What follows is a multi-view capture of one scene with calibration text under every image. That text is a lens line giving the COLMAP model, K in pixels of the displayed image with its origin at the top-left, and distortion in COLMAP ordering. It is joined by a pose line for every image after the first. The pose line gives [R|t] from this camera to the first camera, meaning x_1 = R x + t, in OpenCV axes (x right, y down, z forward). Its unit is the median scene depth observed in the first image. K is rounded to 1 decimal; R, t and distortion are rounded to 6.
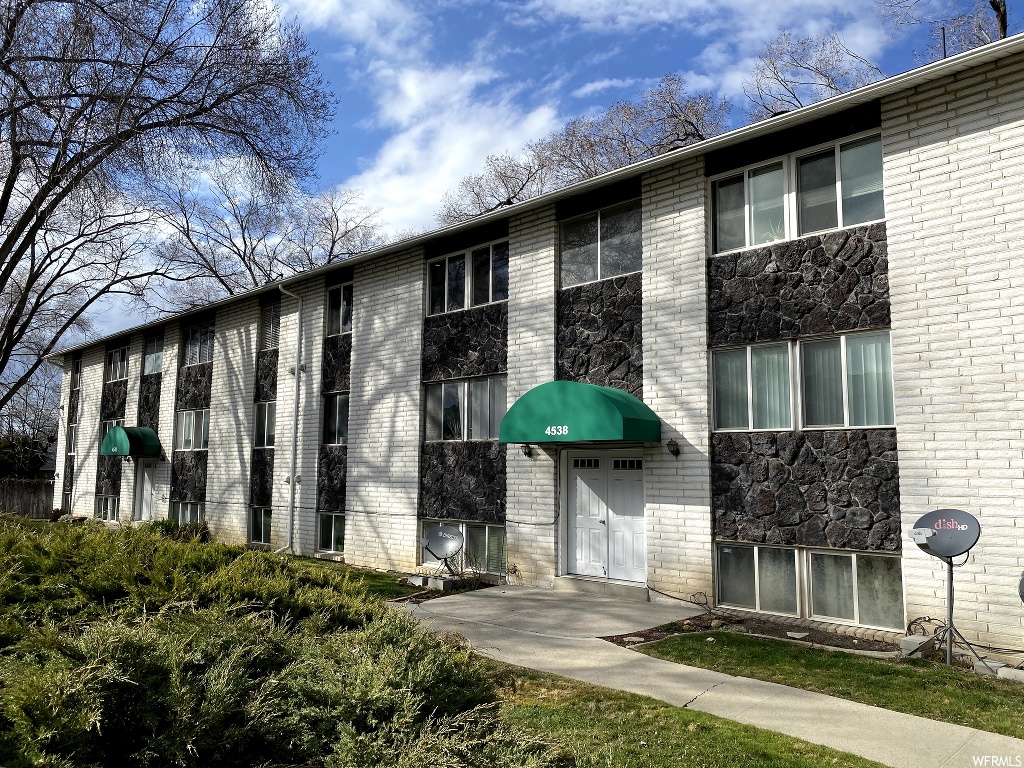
lens RADIAL K [[766.5, 0, 512.3], [0, 766.5, 383.8], [0, 0, 1]] dist [0.018924, -0.045102]
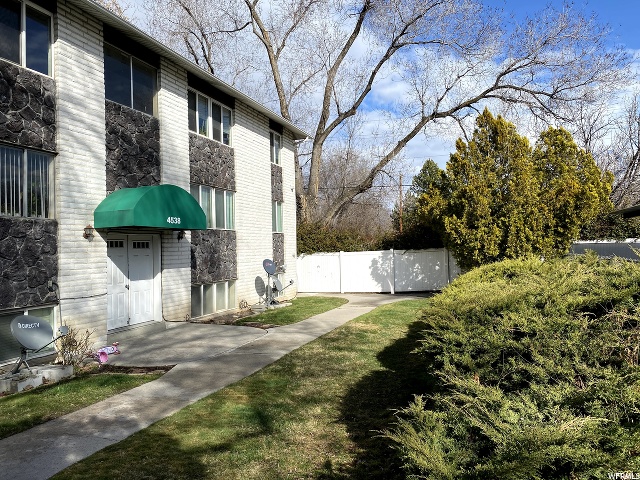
lens RADIAL K [[479.1, 0, 320.3], [0, 479.1, 240.0], [0, 0, 1]] dist [0.018924, -0.045102]
pose [[-0.437831, 0.018593, 0.898865, -0.825527], [-0.082284, 0.994761, -0.060656, 0.123982], [-0.895284, -0.100520, -0.434007, 1.102545]]
